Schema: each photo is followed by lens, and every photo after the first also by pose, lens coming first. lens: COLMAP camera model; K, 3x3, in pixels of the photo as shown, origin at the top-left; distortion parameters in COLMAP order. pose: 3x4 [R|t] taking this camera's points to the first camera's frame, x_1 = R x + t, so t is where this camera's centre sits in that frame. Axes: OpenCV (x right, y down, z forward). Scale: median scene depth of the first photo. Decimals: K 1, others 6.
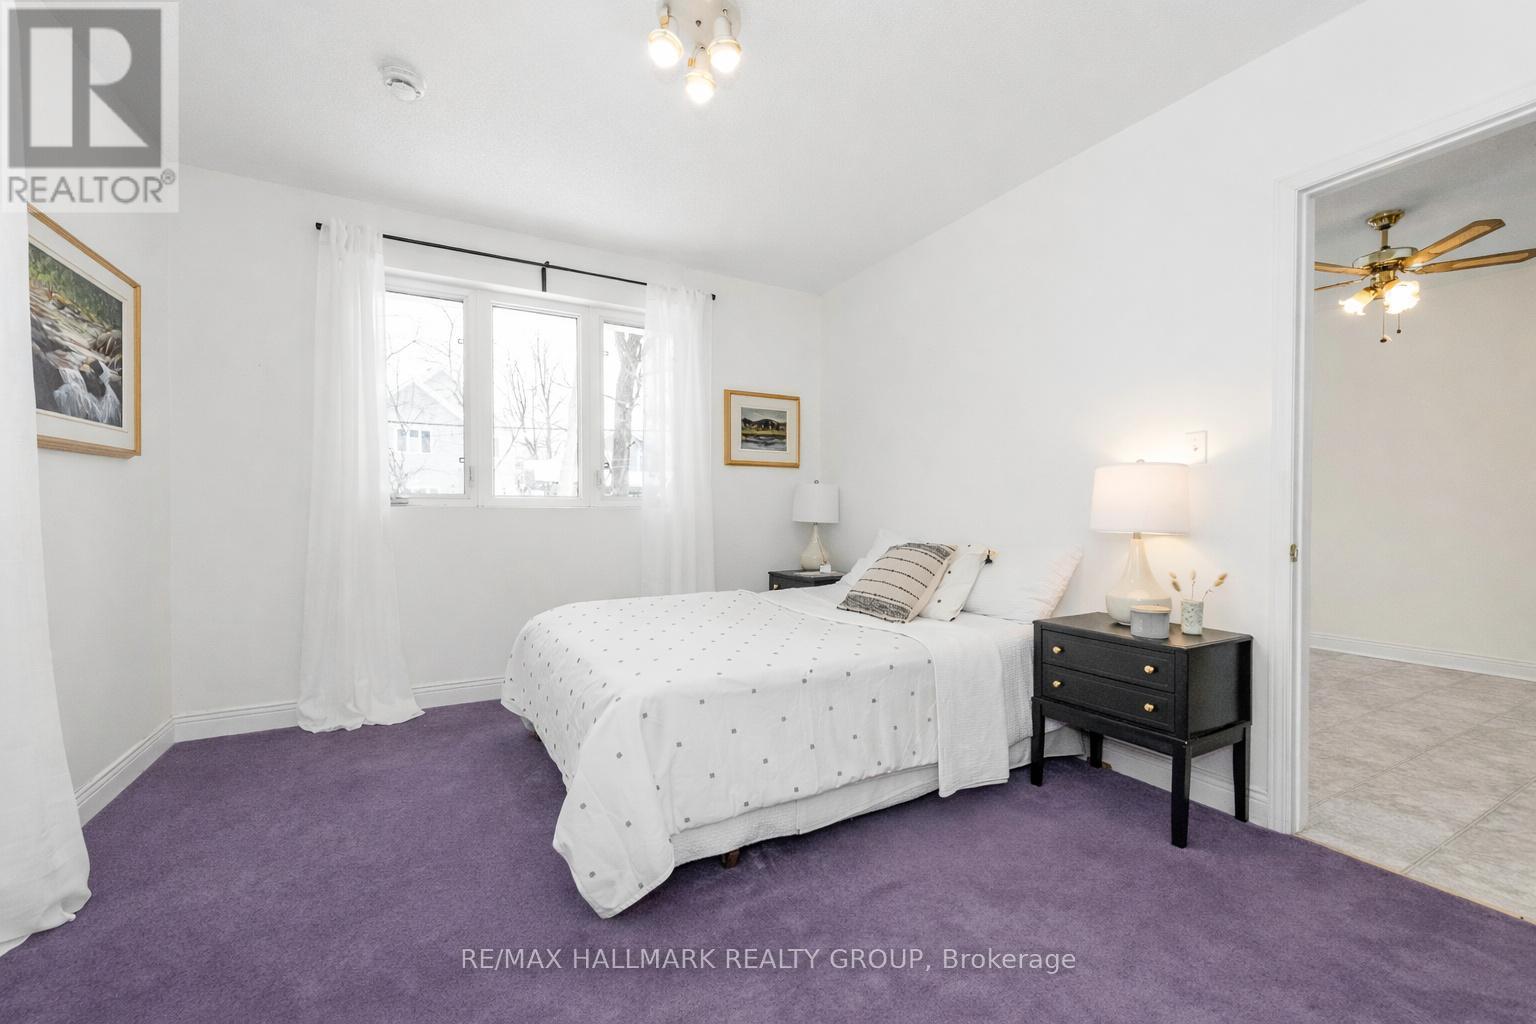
lens RADIAL K [[614.6, 0, 777.8], [0, 614.6, 516.3], [0, 0, 1]] dist [0.014973, -0.000197]
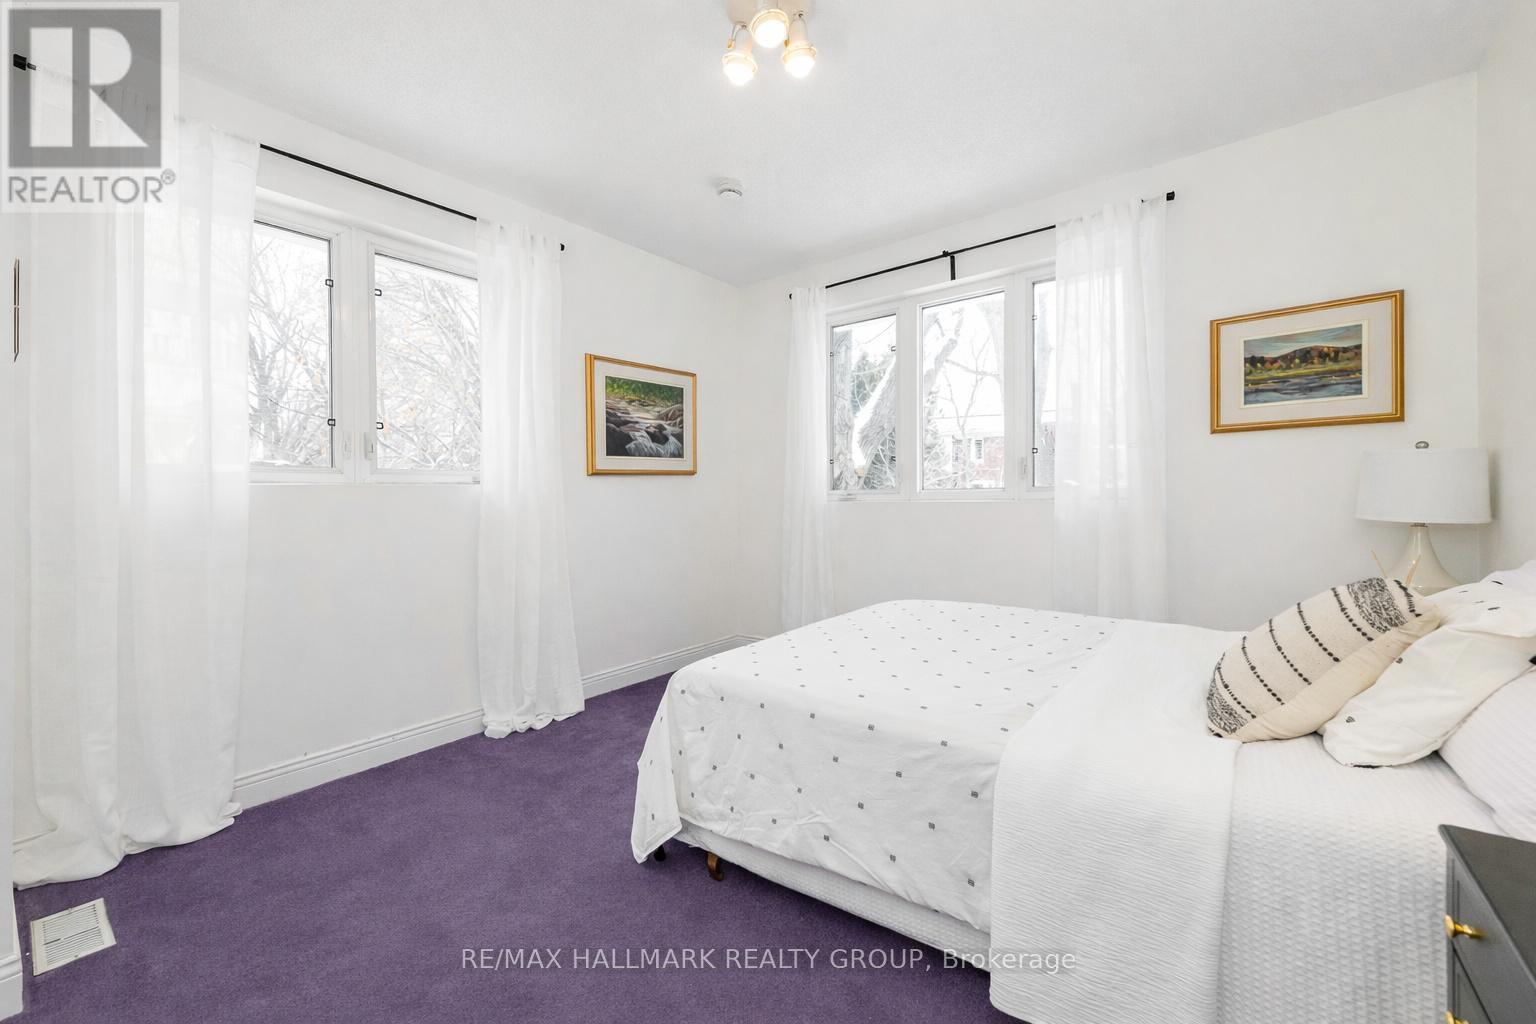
lens RADIAL K [[614.6, 0, 772.0], [0, 614.6, 499.3], [0, 0, 1]] dist [0.014973, -0.000197]
pose [[0.380868, 0.006695, -0.924605, 0.672132], [0.005405, 0.999941, 0.009467, -0.036831], [0.924614, -0.008603, 0.380809, 0.555456]]
